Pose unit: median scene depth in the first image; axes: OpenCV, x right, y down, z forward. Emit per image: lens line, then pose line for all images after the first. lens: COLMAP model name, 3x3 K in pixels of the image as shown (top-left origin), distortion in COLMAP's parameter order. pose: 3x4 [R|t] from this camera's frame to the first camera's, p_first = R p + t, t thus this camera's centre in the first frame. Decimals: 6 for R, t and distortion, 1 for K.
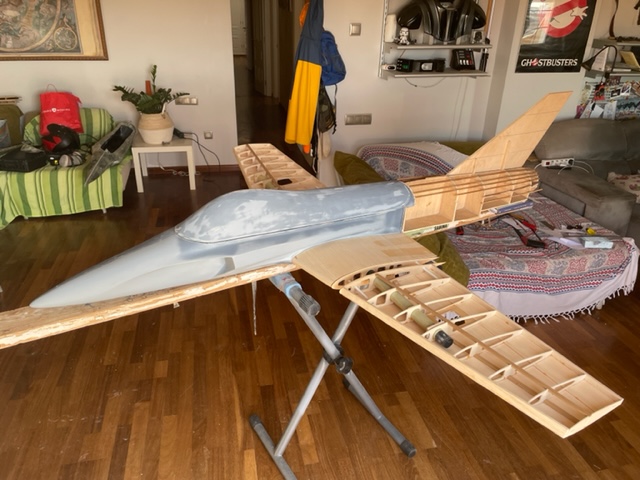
lens RADIAL K [[485.2, 0, 315.1], [0, 485.2, 232.3], [0, 0, 1]] dist [0.093854, -0.119080]
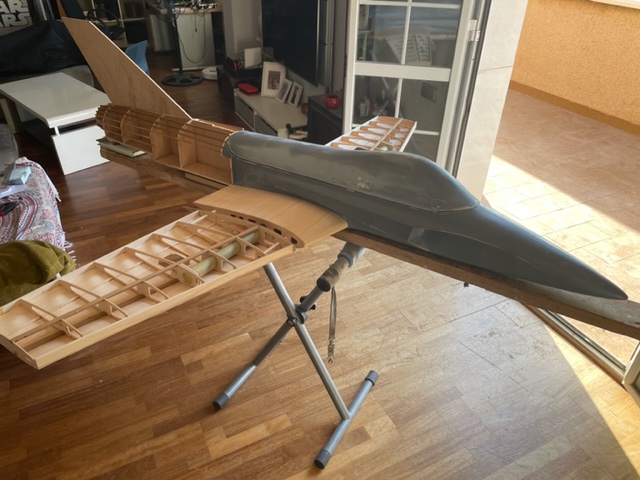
lens RADIAL K [[485.2, 0, 315.1], [0, 485.2, 232.3], [0, 0, 1]] dist [0.093854, -0.119080]
pose [[-0.255950, -0.548894, 0.795742, -0.318364], [0.397078, 0.690816, 0.604237, -0.198723], [-0.881373, 0.470626, 0.041139, 0.382024]]
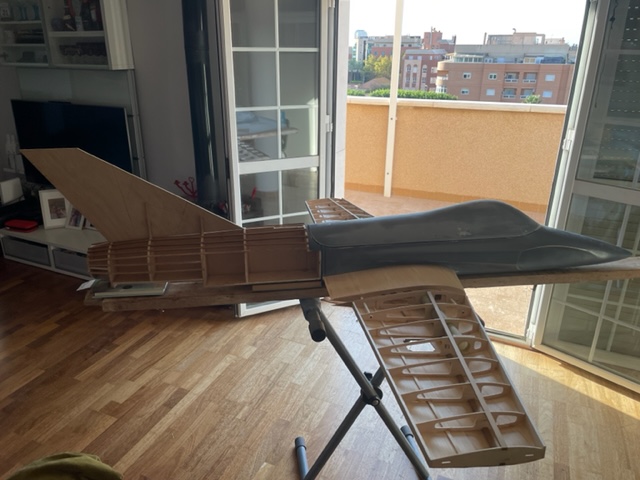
lens RADIAL K [[485.2, 0, 315.1], [0, 485.2, 232.3], [0, 0, 1]] dist [0.093854, -0.119080]
pose [[-0.810333, -0.234110, 0.537170, -0.148873], [0.229167, 0.717091, 0.658227, -0.300106], [-0.539298, 0.656485, -0.527432, 0.638012]]
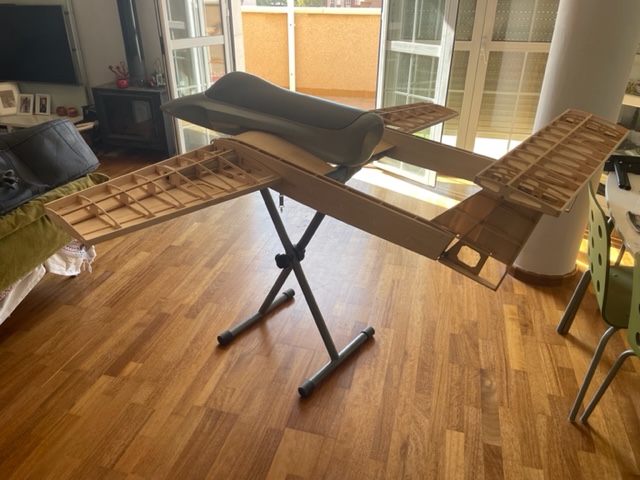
lens RADIAL K [[485.2, 0, 315.1], [0, 485.2, 232.3], [0, 0, 1]] dist [0.093854, -0.119080]
pose [[-0.886429, -0.232659, 0.400142, -0.407396], [0.179579, 0.623909, 0.760585, -0.376785], [-0.426609, 0.746061, -0.511270, 0.914022]]
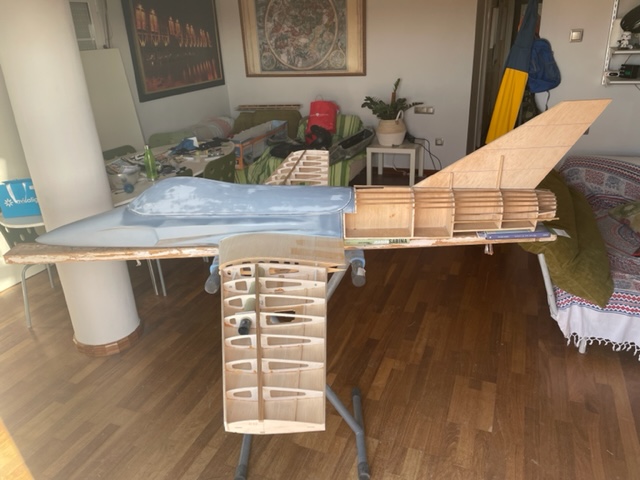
lens RADIAL K [[485.2, 0, 315.1], [0, 485.2, 232.3], [0, 0, 1]] dist [0.093854, -0.119080]
pose [[0.821492, 0.160206, -0.547252, 0.240298], [-0.182345, 0.983134, 0.014086, 0.043627], [0.540279, 0.088217, 0.836849, -0.049938]]
